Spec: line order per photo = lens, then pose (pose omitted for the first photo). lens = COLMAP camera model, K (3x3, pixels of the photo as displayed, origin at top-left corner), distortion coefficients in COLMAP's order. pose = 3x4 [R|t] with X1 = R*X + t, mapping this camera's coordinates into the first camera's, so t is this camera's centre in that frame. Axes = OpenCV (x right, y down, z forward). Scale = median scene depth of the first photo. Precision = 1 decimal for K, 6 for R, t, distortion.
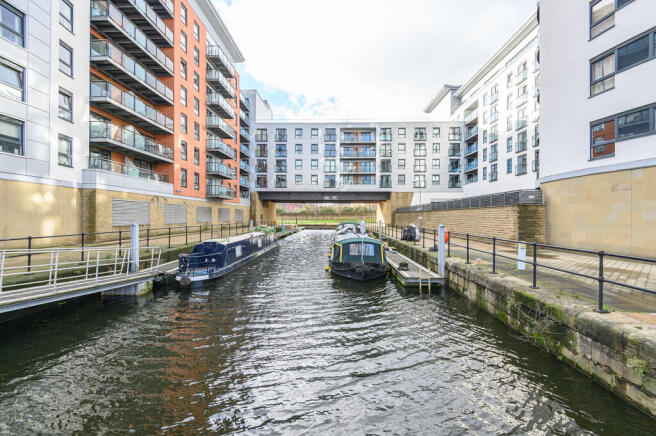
lens RADIAL K [[293.4, 0, 328.0], [0, 293.4, 218.0], [0, 0, 1]] dist [0.001301, -0.013429]
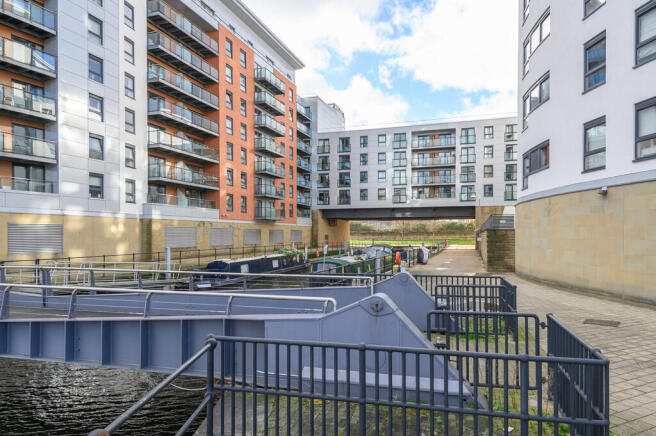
lens RADIAL K [[404.8, 0, 351.3], [0, 404.8, 233.9], [0, 0, 1]] dist [0.000293, 0.000272]
pose [[0.964379, -0.006170, -0.264453, 0.182208], [0.004658, 0.999969, -0.006344, -0.007274], [0.264484, 0.004887, 0.964378, -0.167972]]
